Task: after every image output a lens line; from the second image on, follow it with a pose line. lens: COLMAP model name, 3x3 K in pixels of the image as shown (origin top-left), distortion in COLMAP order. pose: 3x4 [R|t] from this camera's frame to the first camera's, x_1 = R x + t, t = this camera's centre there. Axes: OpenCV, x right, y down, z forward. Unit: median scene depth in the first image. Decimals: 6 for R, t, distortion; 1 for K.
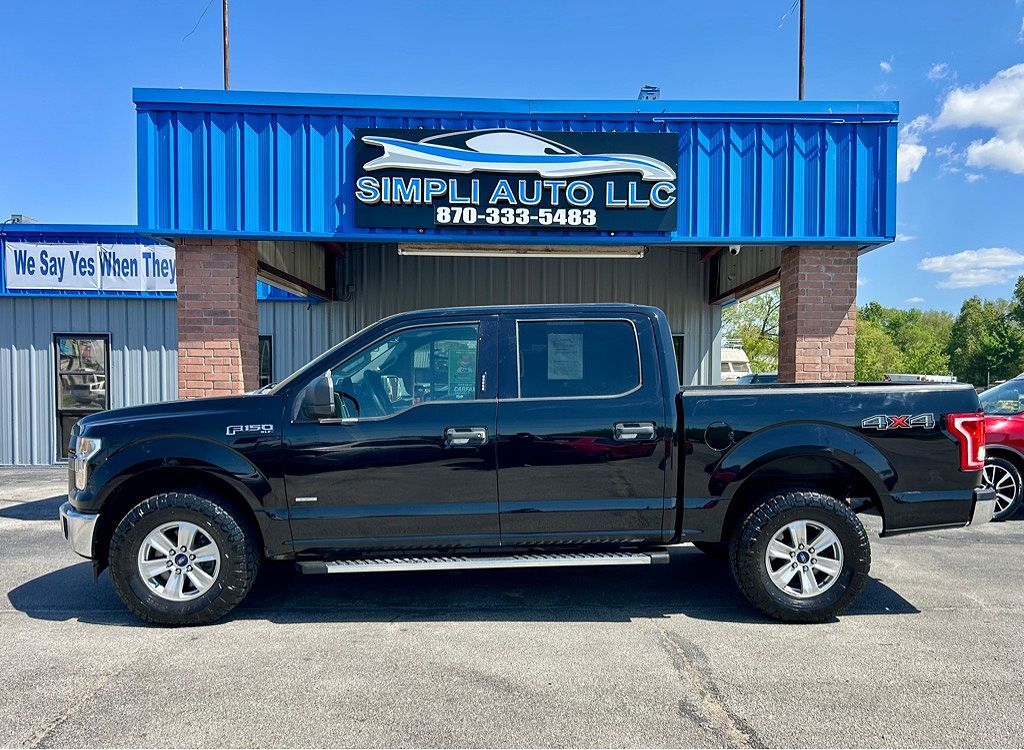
lens RADIAL K [[833.7, 0, 555.0], [0, 833.7, 418.2], [0, 0, 1]] dist [0.039778, -0.057065]
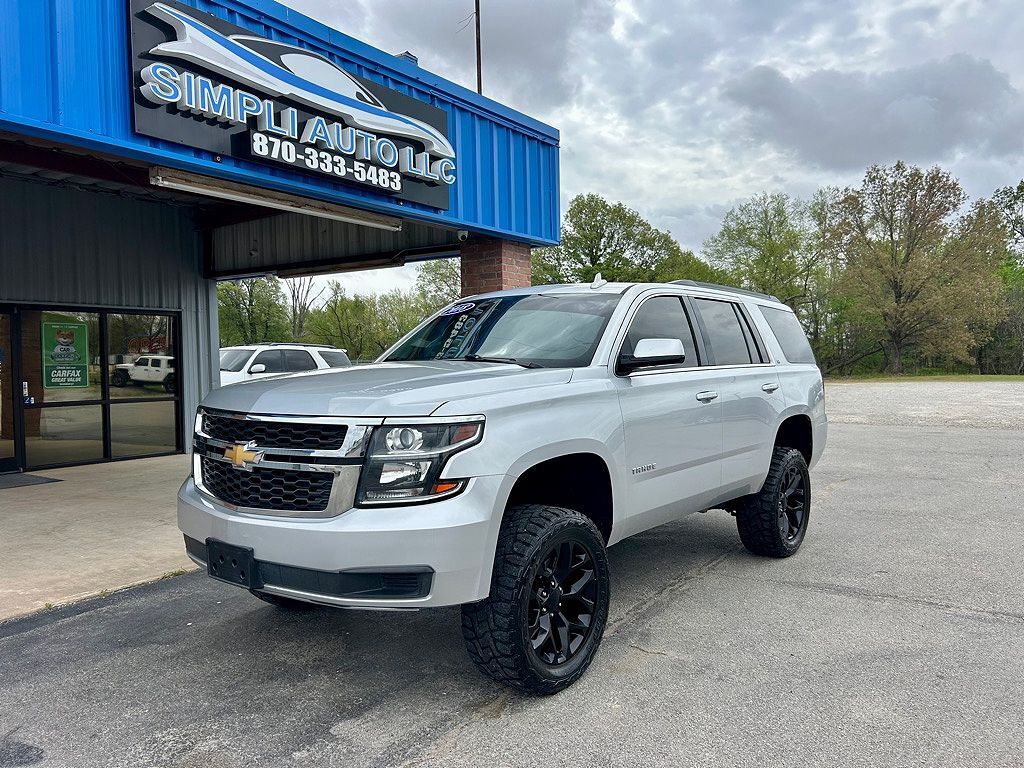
lens RADIAL K [[770.3, 0, 516.0], [0, 770.3, 381.3], [0, 0, 1]] dist [0.035403, -0.048124]
pose [[0.589199, -0.034737, 0.807241, -0.563390], [0.048156, 0.998809, 0.007832, -0.024898], [-0.806551, 0.034259, 0.590170, 0.409474]]
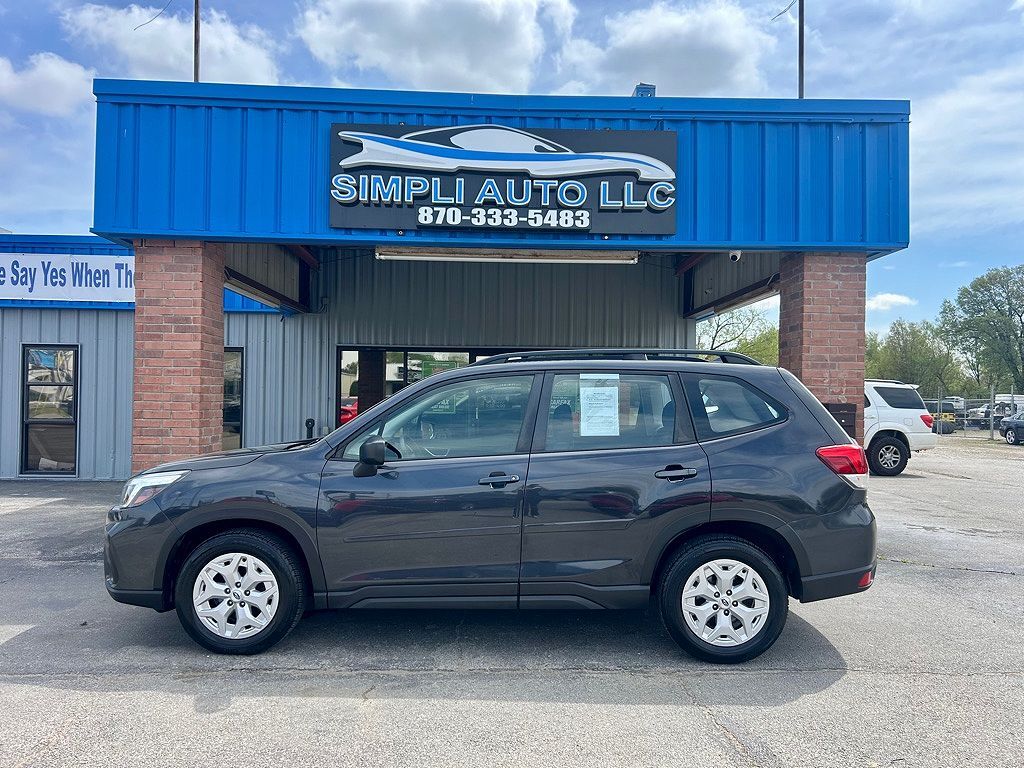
lens RADIAL K [[770.3, 0, 520.3], [0, 770.3, 385.4], [0, 0, 1]] dist [0.035403, -0.048124]
pose [[0.999943, 0.004923, 0.009490, -0.035130], [-0.004393, 0.998473, -0.055068, -0.008340], [-0.009746, 0.055023, 0.998438, 0.154663]]
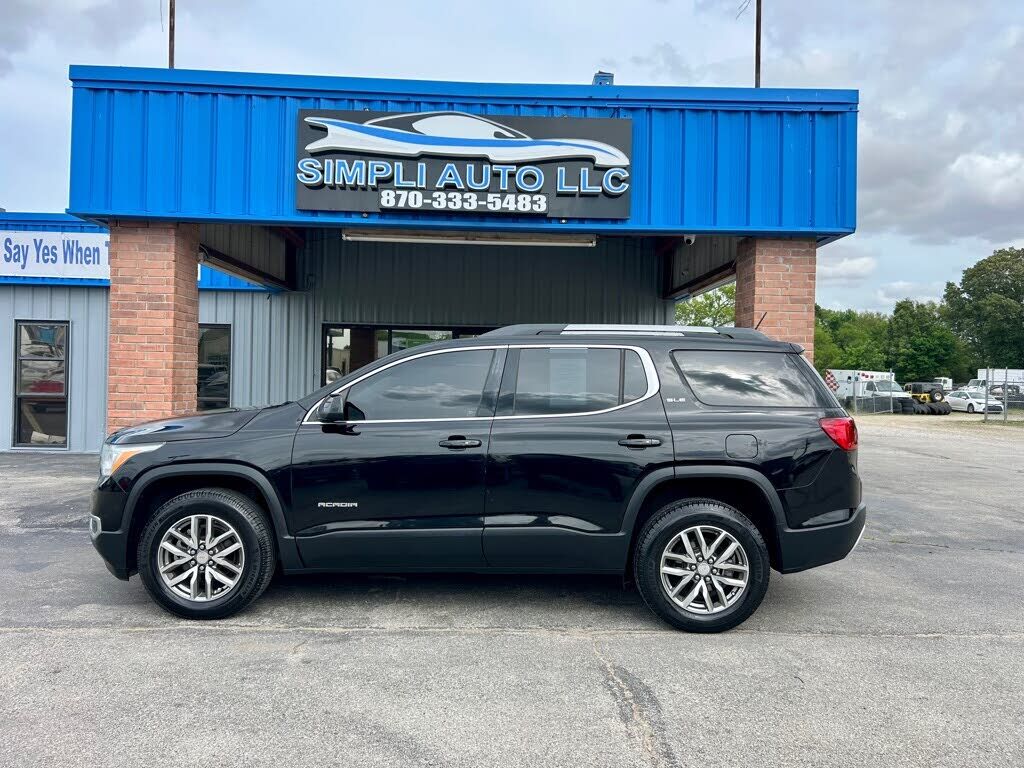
lens RADIAL K [[770.3, 0, 524.8], [0, 770.3, 372.6], [0, 0, 1]] dist [0.035403, -0.048124]
pose [[0.999910, 0.011977, 0.006107, 0.020992], [-0.011696, 0.998954, -0.044201, -0.005799], [-0.006630, 0.044126, 0.999004, 0.119655]]
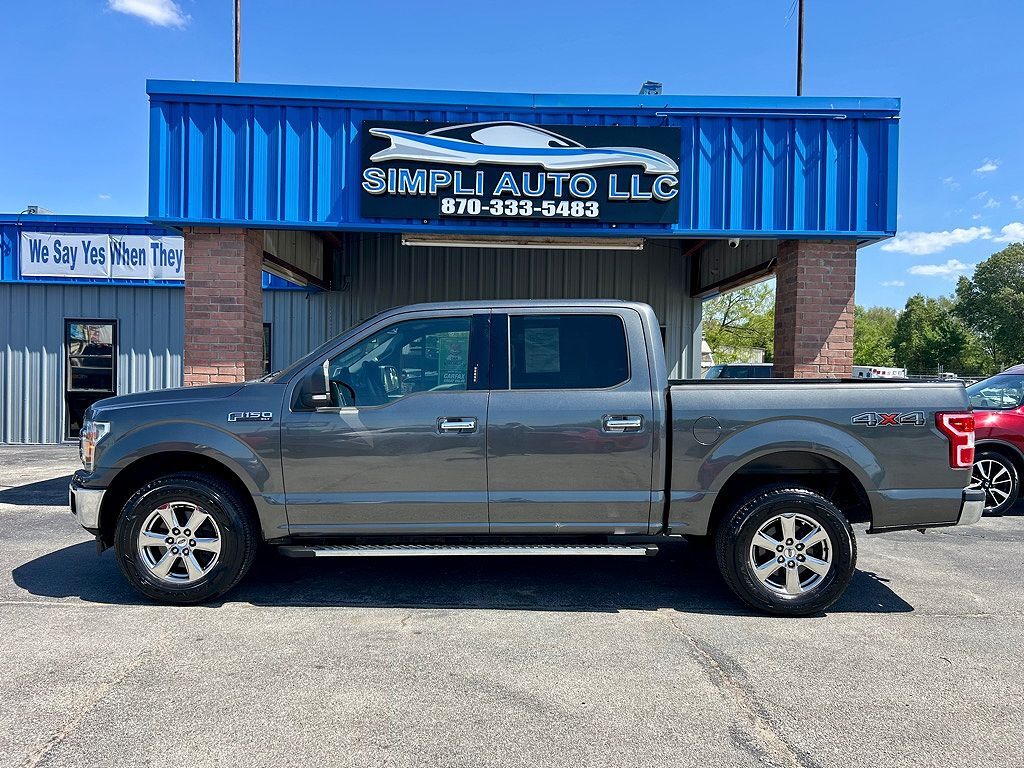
lens RADIAL K [[770.3, 0, 511.8], [0, 770.3, 385.4], [0, 0, 1]] dist [0.035403, -0.048124]
pose [[0.999808, 0.012281, -0.015270, -0.038968], [-0.012609, 0.999689, -0.021522, -0.006530], [0.015001, 0.021711, 0.999652, 0.070750]]
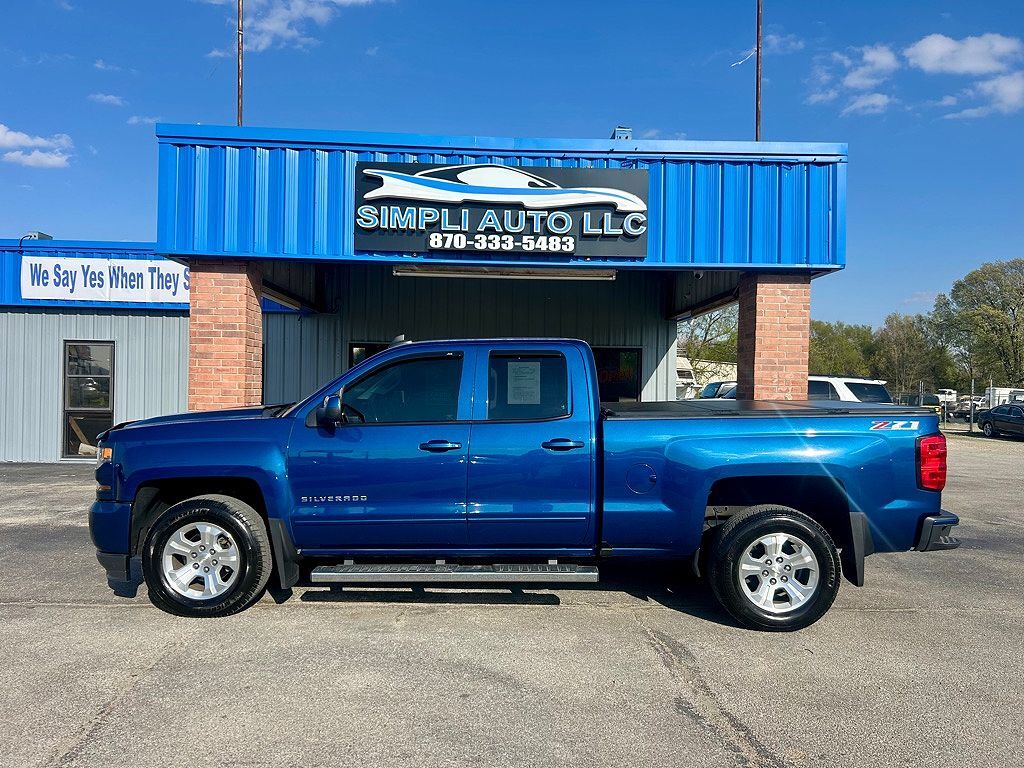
lens RADIAL K [[770.3, 0, 513.4], [0, 770.3, 385.0], [0, 0, 1]] dist [0.035403, -0.048124]
pose [[0.999932, 0.010725, 0.004630, -0.033723], [-0.010518, 0.999034, -0.042676, -0.010737], [-0.005083, 0.042624, 0.999078, -0.007375]]
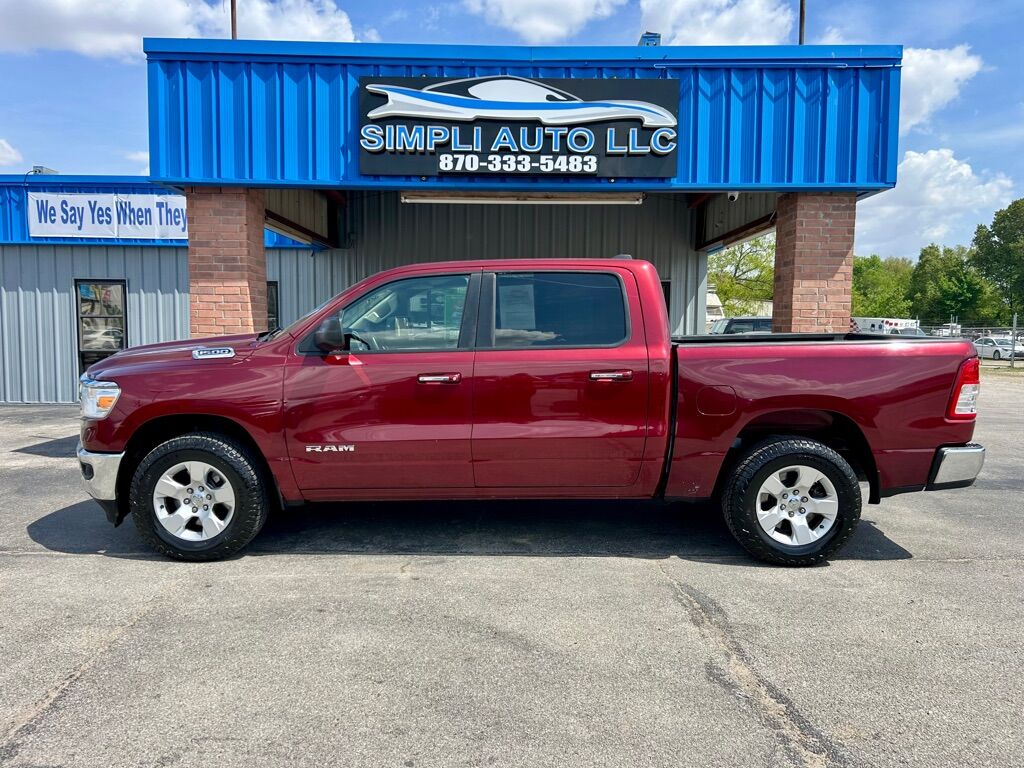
lens RADIAL K [[770.3, 0, 512.7], [0, 770.3, 384.7], [0, 0, 1]] dist [0.035403, -0.048124]
pose [[0.999557, 0.004324, -0.029460, -0.023596], [-0.003280, 0.999367, 0.035413, -0.006903], [0.029595, -0.035301, 0.998938, 0.055740]]
